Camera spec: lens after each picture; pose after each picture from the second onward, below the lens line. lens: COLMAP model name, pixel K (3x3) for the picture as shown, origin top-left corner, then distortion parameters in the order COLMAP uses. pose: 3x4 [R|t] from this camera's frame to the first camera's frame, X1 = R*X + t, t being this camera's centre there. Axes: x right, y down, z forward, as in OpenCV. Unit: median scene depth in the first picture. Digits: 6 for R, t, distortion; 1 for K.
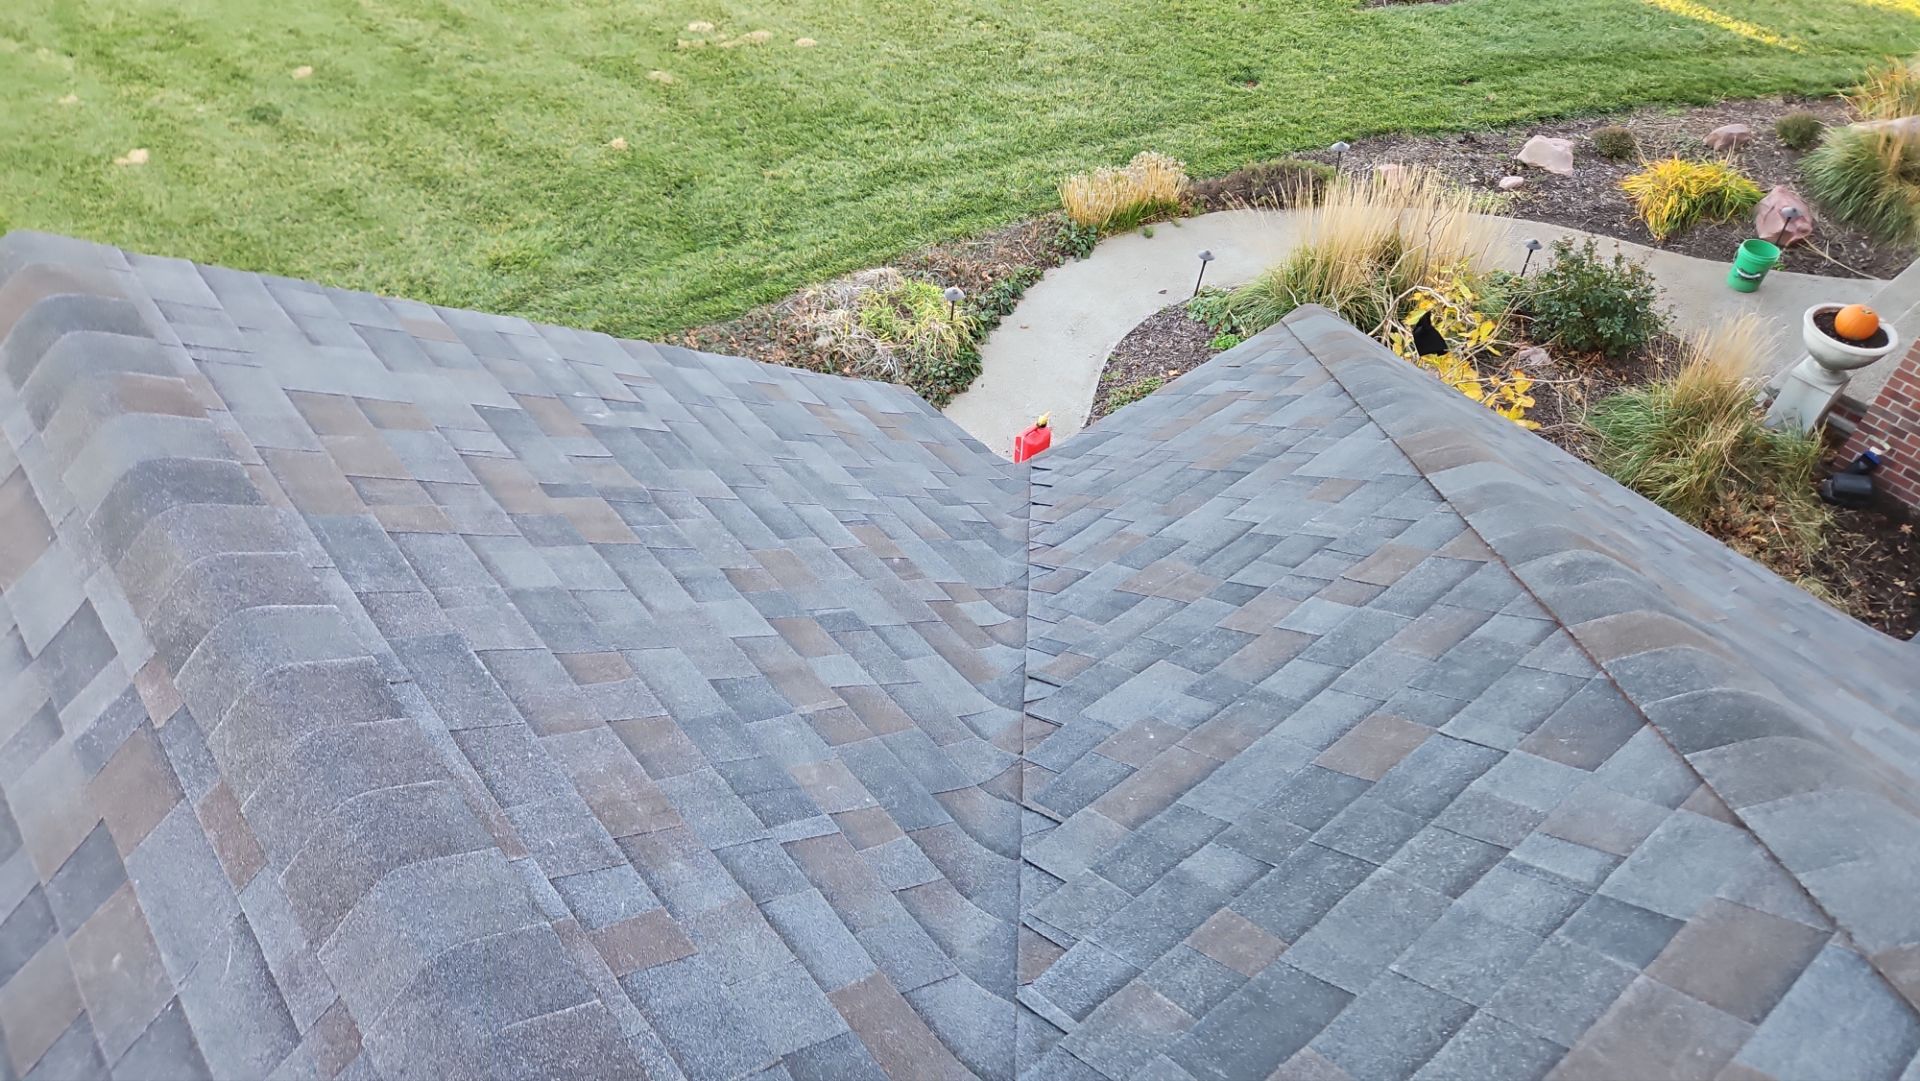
lens RADIAL K [[1283.5, 0, 963.0], [0, 1283.5, 567.5], [0, 0, 1]] dist [0.071225, -0.056995]
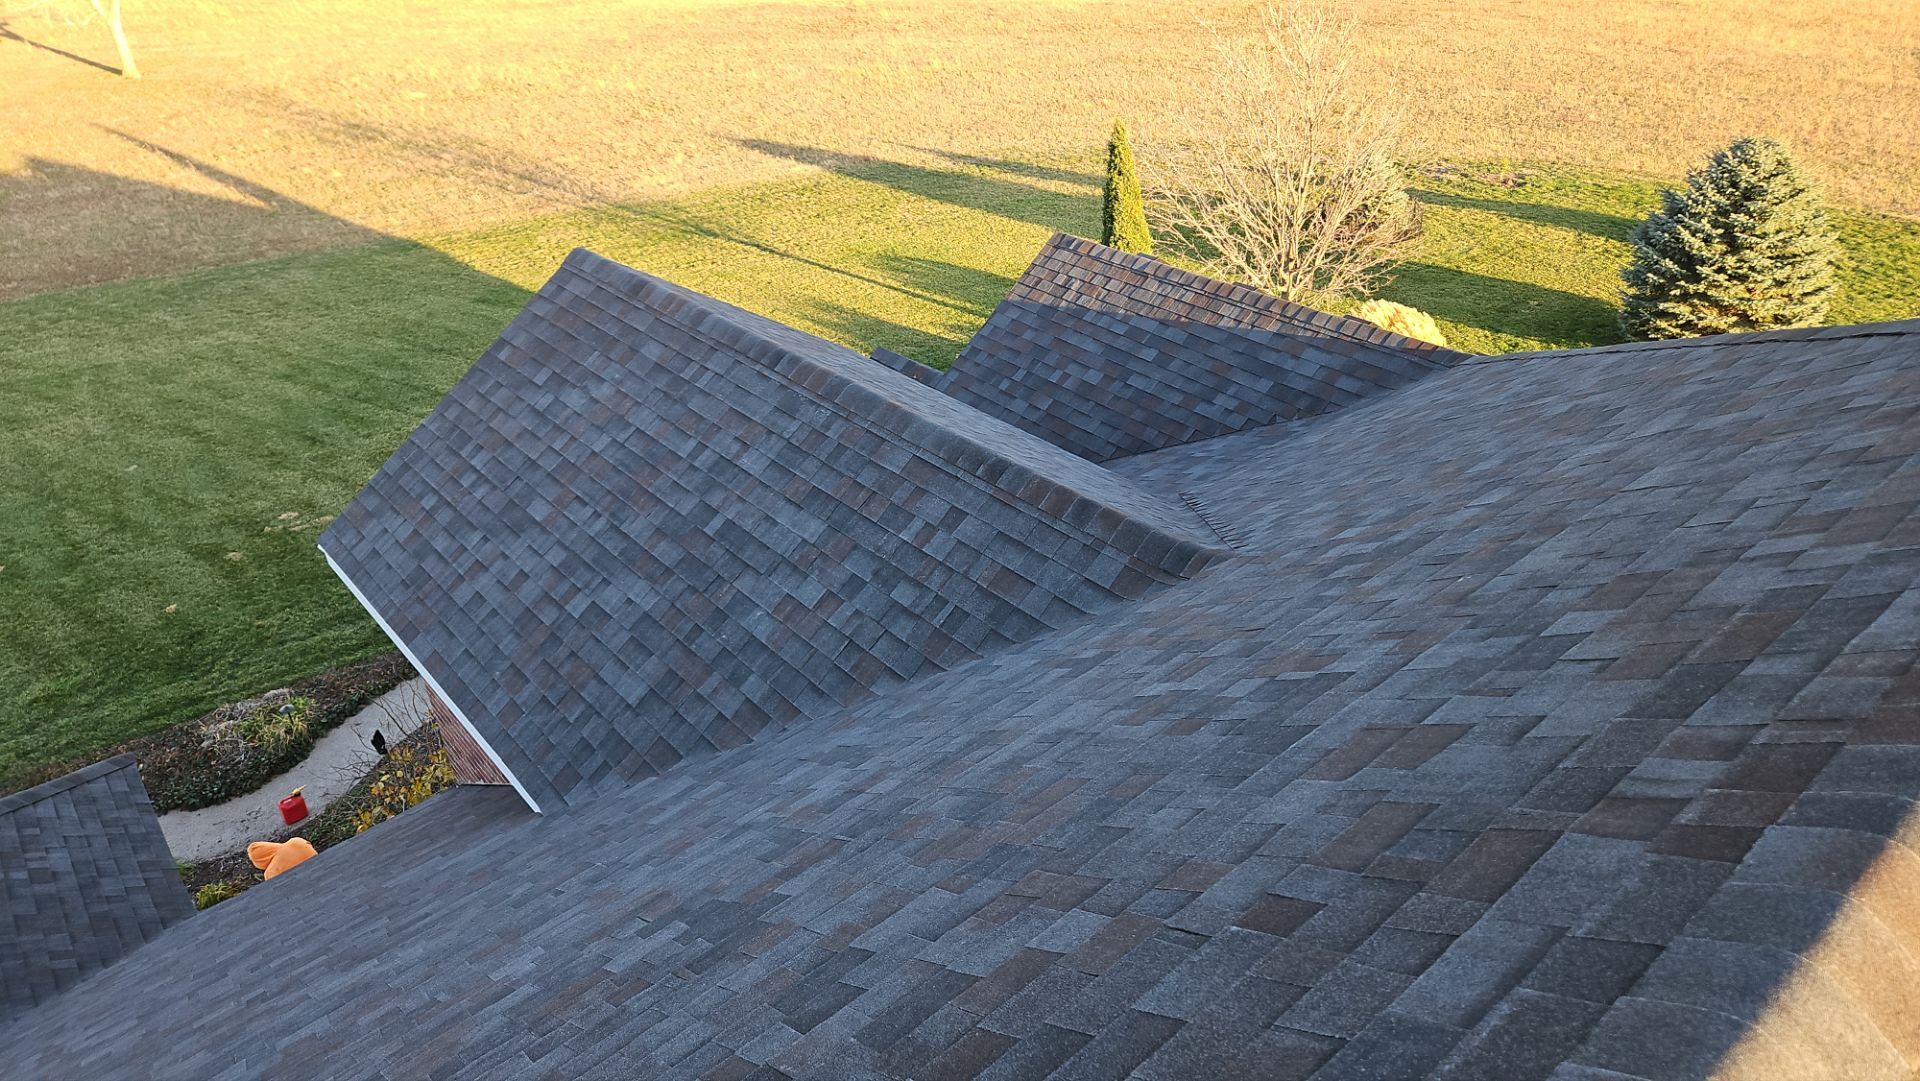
lens RADIAL K [[1283.5, 0, 948.9], [0, 1283.5, 520.2], [0, 0, 1]] dist [0.071225, -0.056995]
pose [[0.997141, -0.059611, -0.046441, 0.763790], [0.044671, 0.960693, -0.273995, 0.031278], [0.060949, 0.271137, 0.960609, -0.457477]]
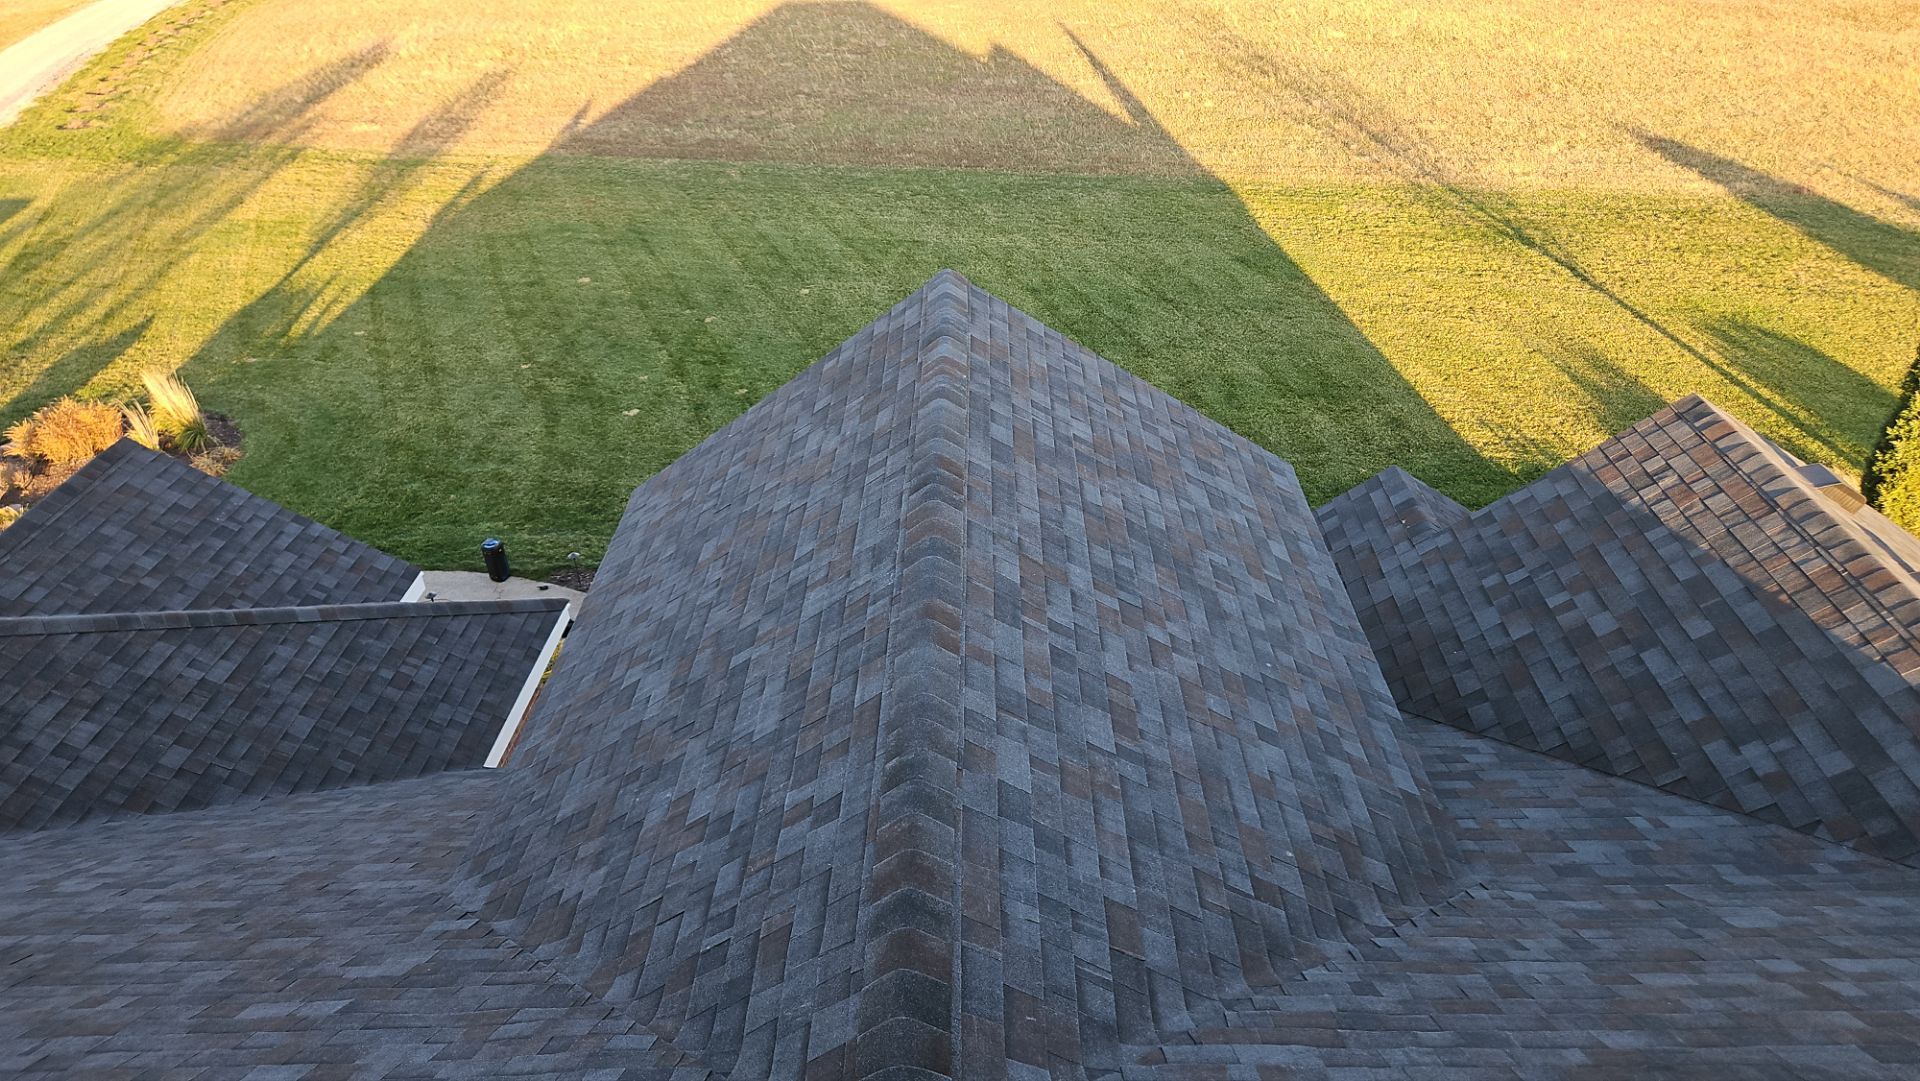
lens RADIAL K [[1283.5, 0, 945.5], [0, 1283.5, 534.5], [0, 0, 1]] dist [0.071225, -0.056995]
pose [[0.744976, 0.295188, -0.598226, 0.970331], [-0.434757, 0.895003, -0.099777, -0.169525], [0.505961, 0.334415, 0.795091, -0.245439]]
